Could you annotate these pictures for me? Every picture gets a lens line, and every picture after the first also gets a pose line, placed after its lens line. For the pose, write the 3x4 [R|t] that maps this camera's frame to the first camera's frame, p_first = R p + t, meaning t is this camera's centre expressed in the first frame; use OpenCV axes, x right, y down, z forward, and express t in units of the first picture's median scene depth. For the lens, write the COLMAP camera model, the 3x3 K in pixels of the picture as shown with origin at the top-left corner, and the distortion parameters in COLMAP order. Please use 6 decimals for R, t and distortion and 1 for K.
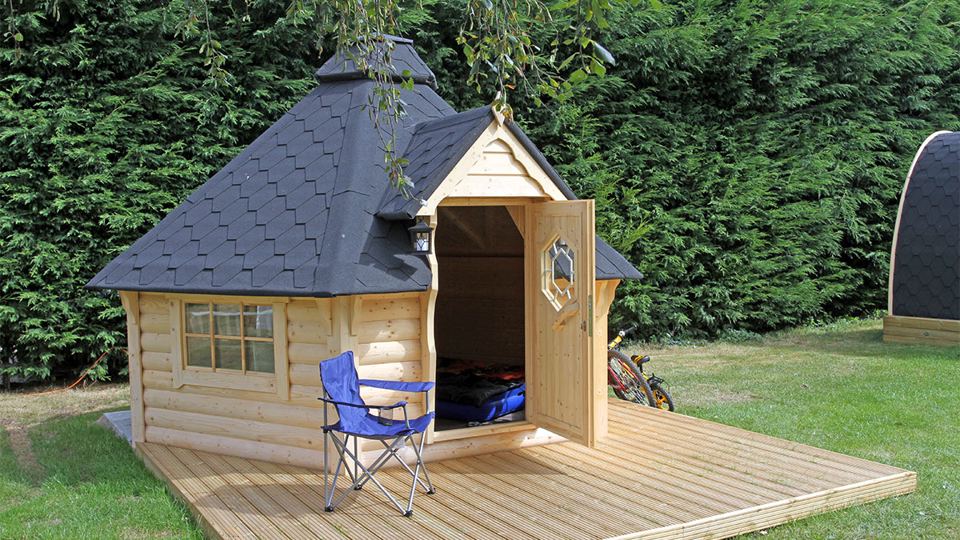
lens RADIAL K [[933.8, 0, 480.5], [0, 933.8, 269.2], [0, 0, 1]] dist [-0.038175, 0.000000]
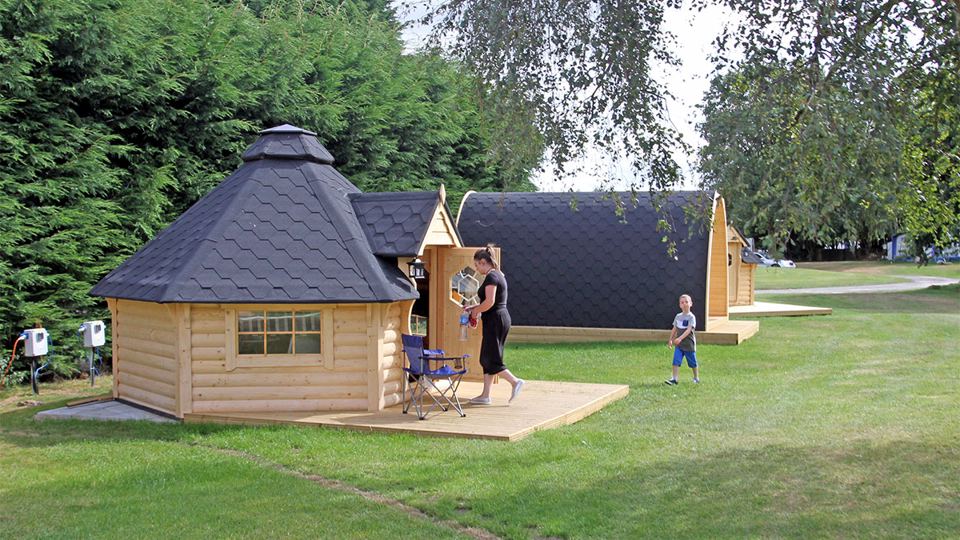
lens RADIAL K [[933.8, 0, 479.7], [0, 933.8, 269.9], [0, 0, 1]] dist [-0.038175, 0.000000]
pose [[0.819041, 0.004237, 0.573719, -0.876836], [0.012915, 0.999583, -0.025819, 0.013745], [-0.573590, 0.028556, 0.818645, -0.440879]]
